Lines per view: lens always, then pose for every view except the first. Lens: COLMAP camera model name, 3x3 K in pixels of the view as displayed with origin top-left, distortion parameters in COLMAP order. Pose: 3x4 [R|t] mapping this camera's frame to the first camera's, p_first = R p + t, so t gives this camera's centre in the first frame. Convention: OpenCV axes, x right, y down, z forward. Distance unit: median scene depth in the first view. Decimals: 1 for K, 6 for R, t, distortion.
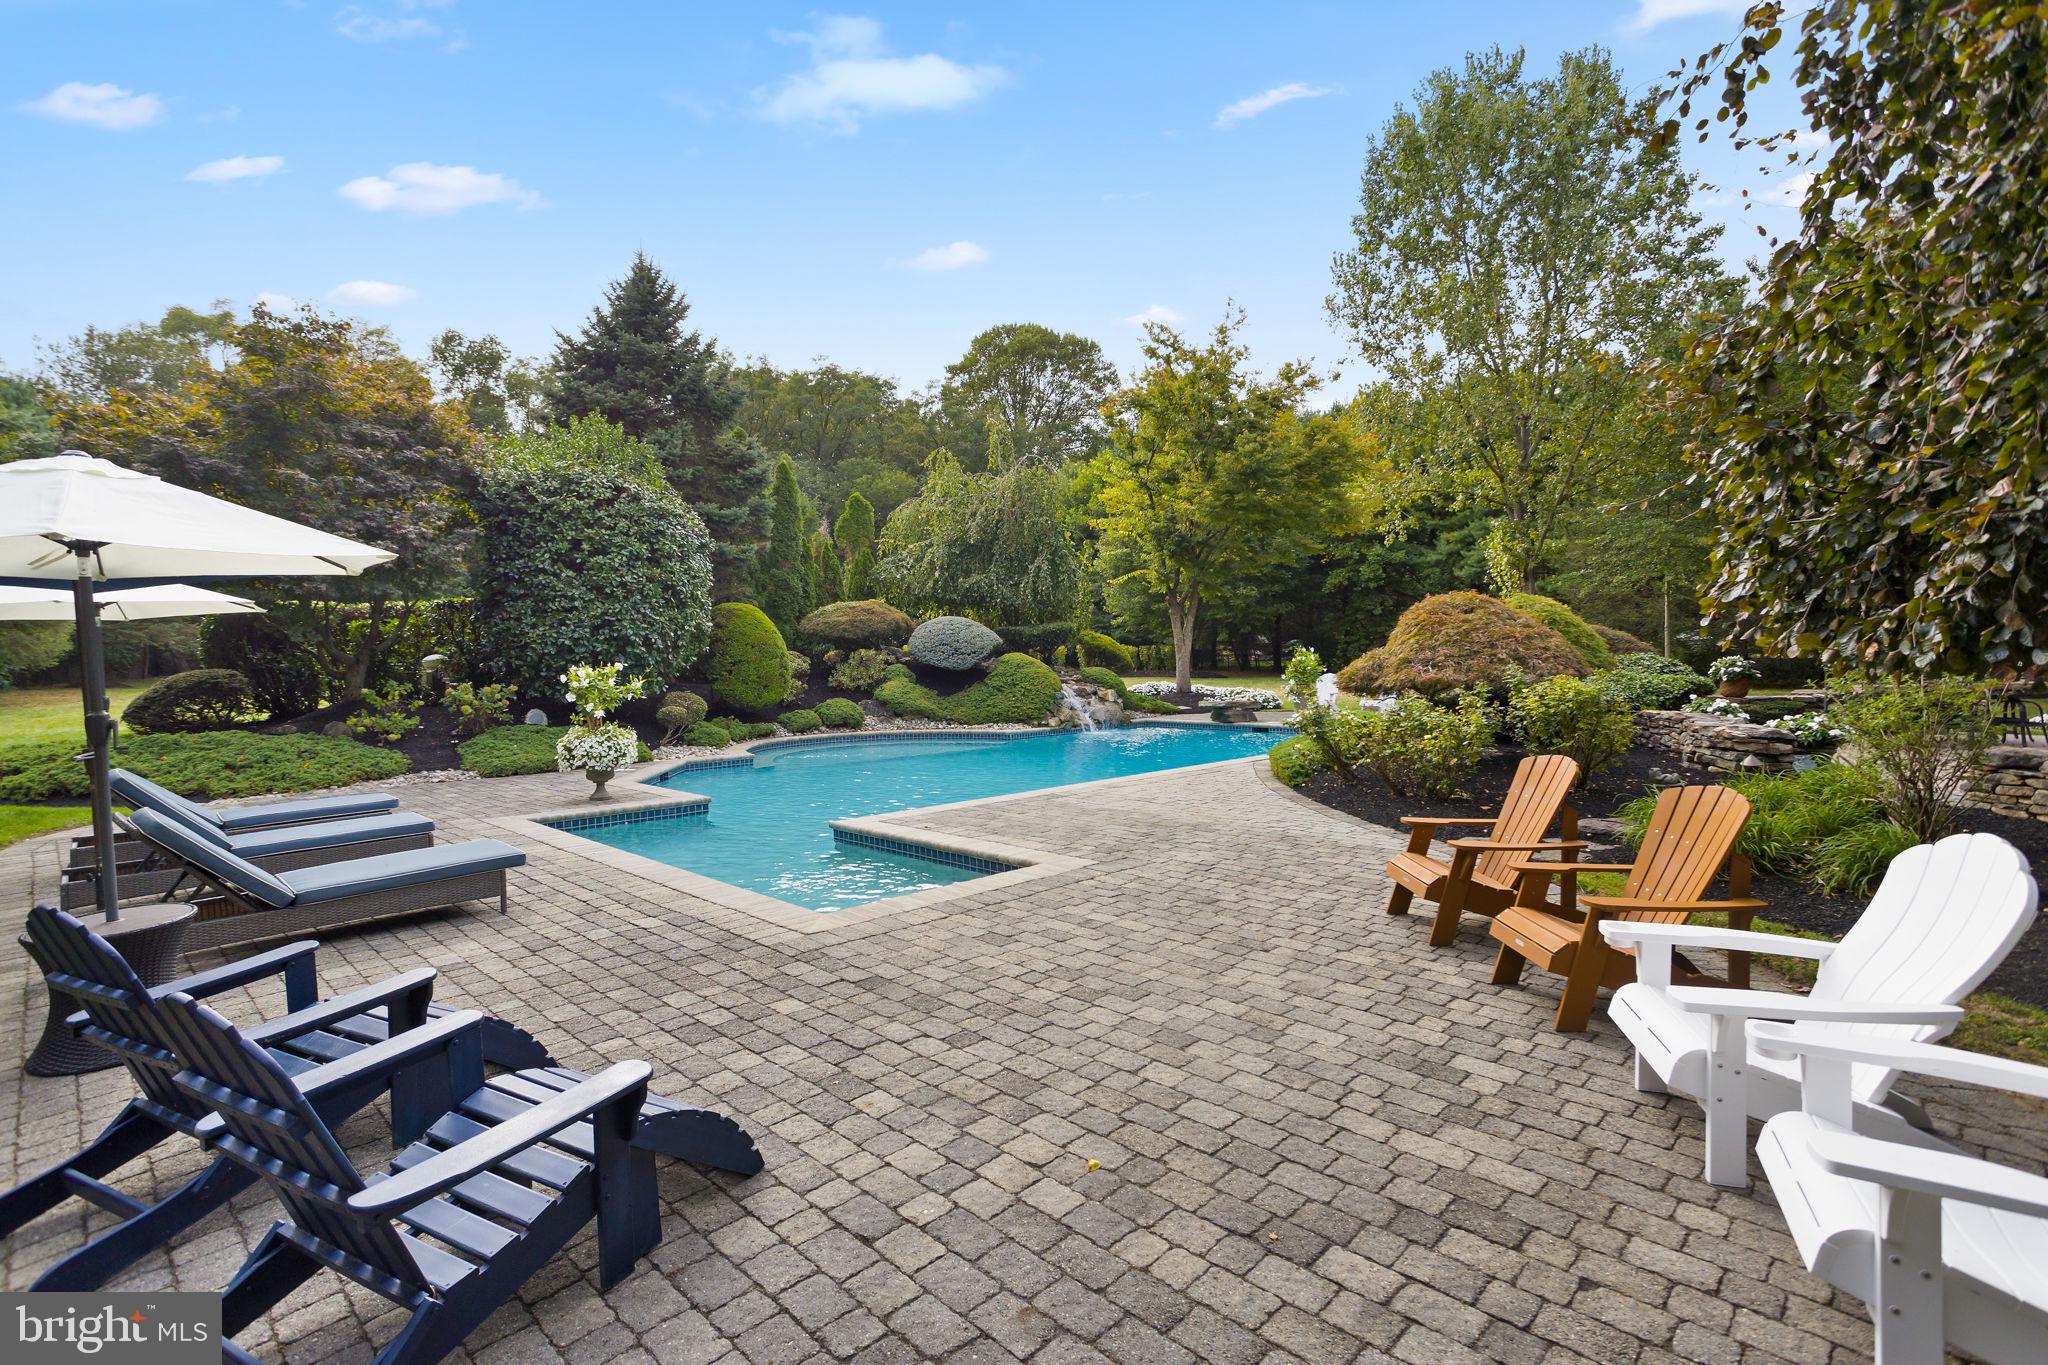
lens RADIAL K [[985.7, 0, 1015.8], [0, 985.7, 672.8], [0, 0, 1]] dist [-0.059127, 0.042382]
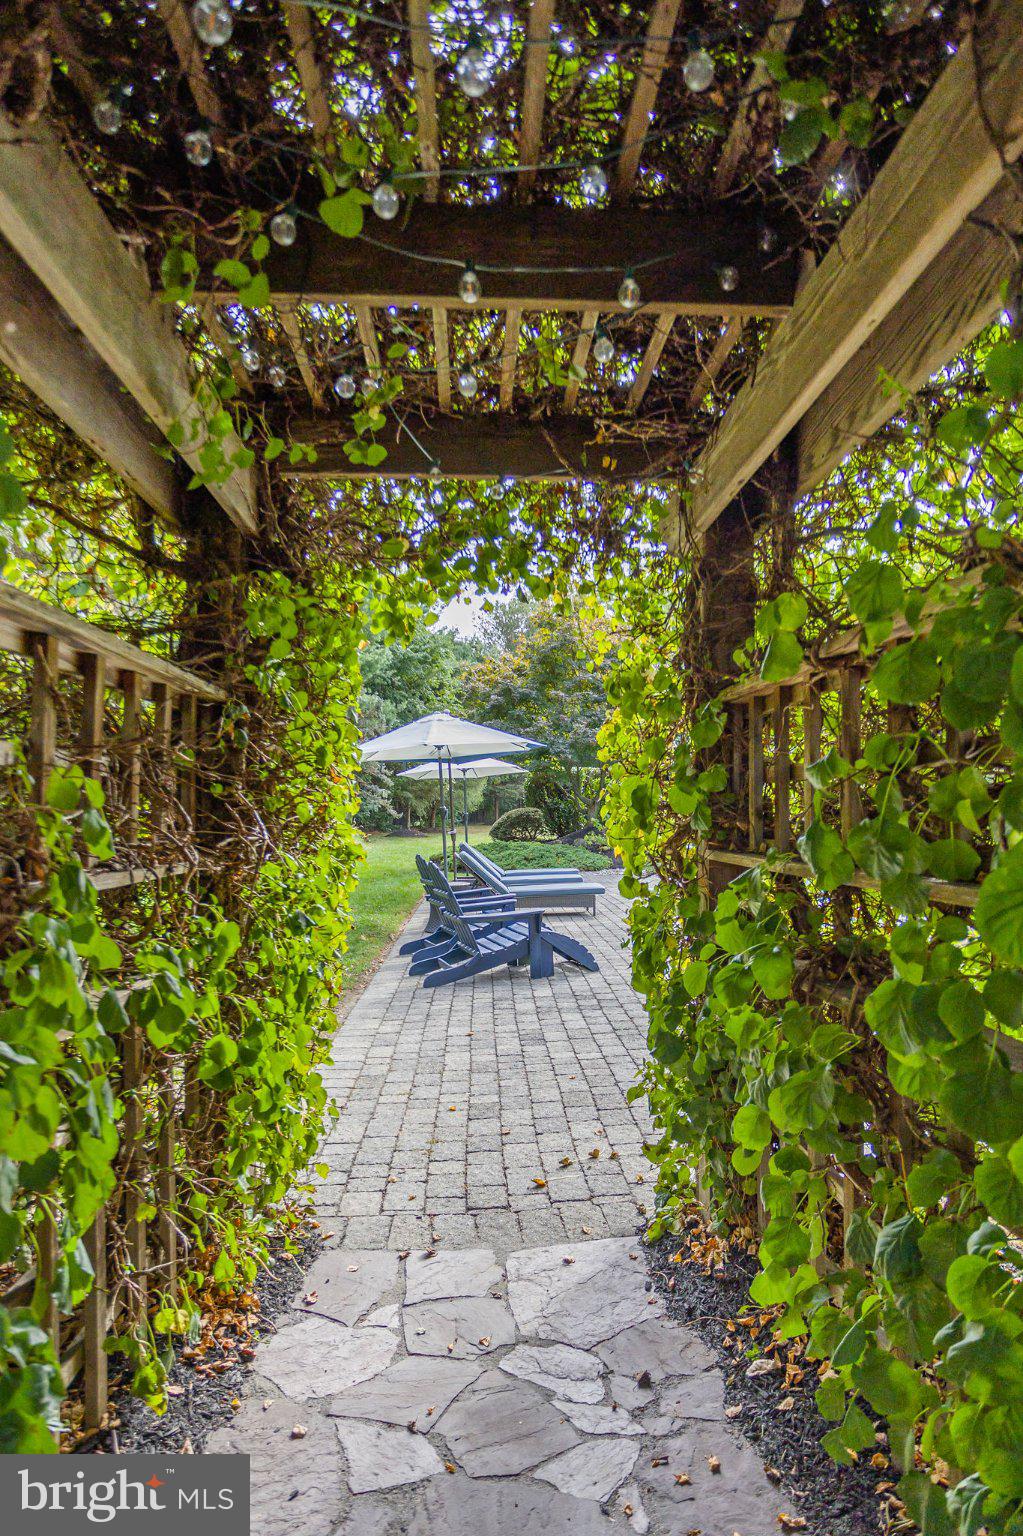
lens RADIAL K [[739.3, 0, 511.5], [0, 739.3, 768.0], [0, 0, 1]] dist [-0.059127, 0.042382]
pose [[0.753428, -0.025726, -0.657027, 0.204423], [-0.015270, 0.998280, -0.056598, 0.016102], [0.657353, 0.052676, 0.751740, -0.160057]]
